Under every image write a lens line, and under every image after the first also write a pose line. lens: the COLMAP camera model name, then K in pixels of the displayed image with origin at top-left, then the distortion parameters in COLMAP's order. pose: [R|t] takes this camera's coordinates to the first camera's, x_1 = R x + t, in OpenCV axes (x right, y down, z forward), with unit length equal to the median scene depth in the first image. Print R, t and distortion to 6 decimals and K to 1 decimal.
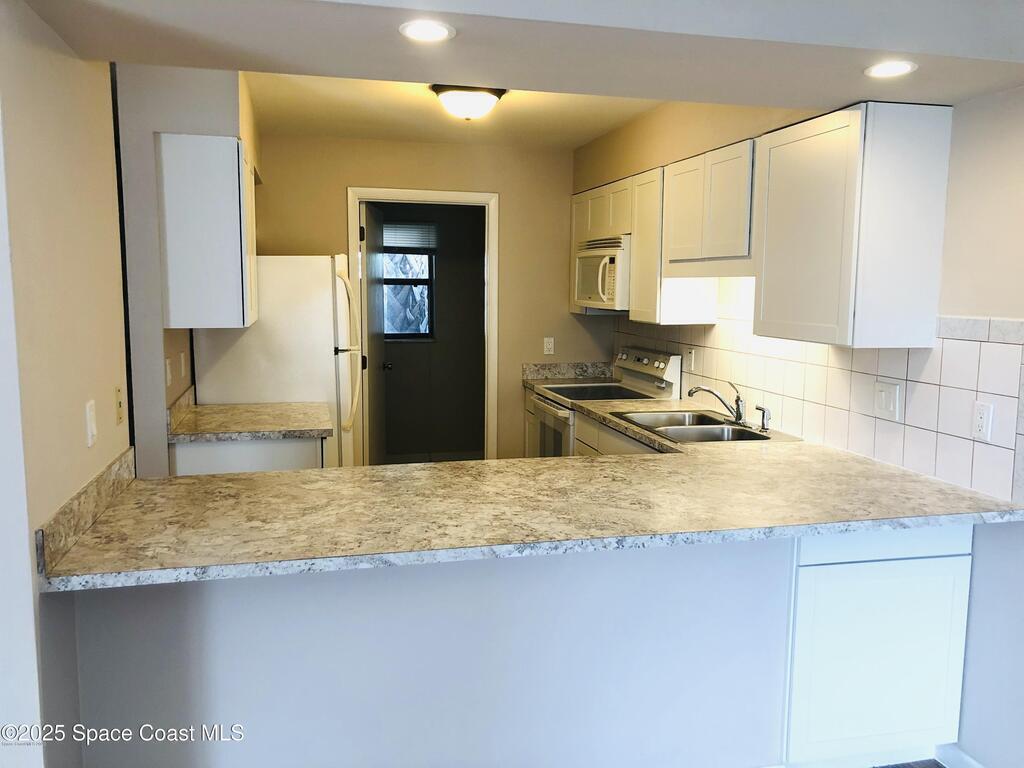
lens RADIAL K [[844.9, 0, 515.3], [0, 844.9, 382.9], [0, 0, 1]] dist [0.035566, -0.029676]
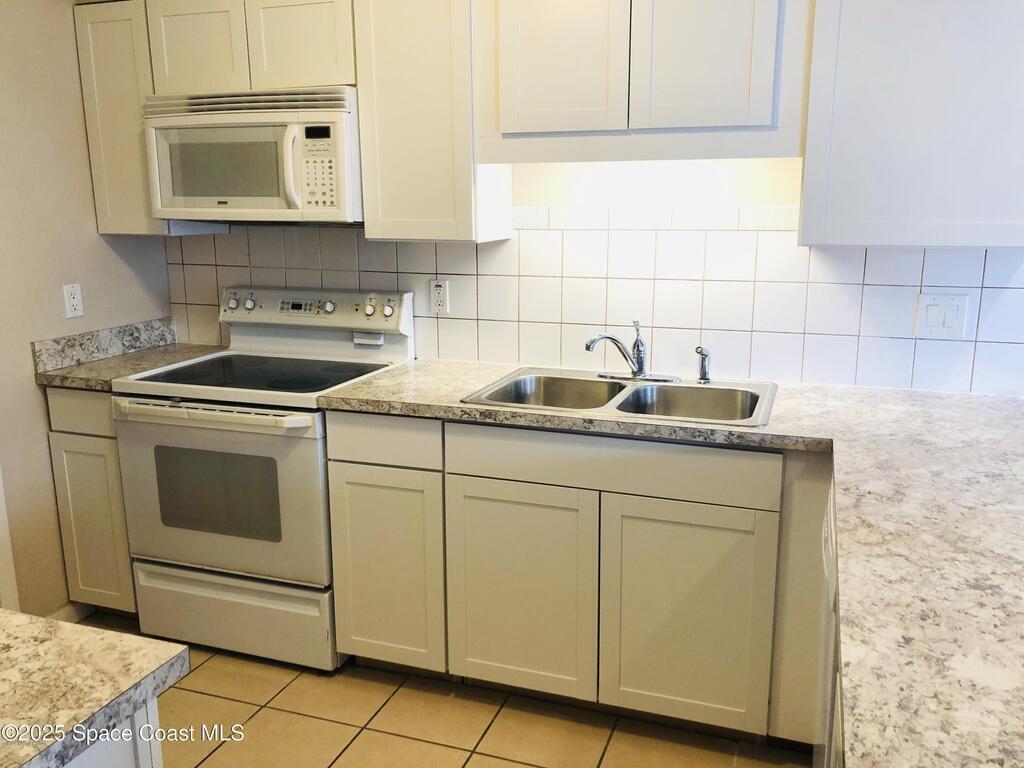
lens RADIAL K [[844.9, 0, 513.0], [0, 844.9, 381.8], [0, 0, 1]] dist [0.035566, -0.029676]
pose [[0.538495, -0.188464, 0.821282, -0.301016], [0.106092, 0.982075, 0.155800, -0.056642], [-0.835923, 0.003233, 0.548837, 0.583107]]
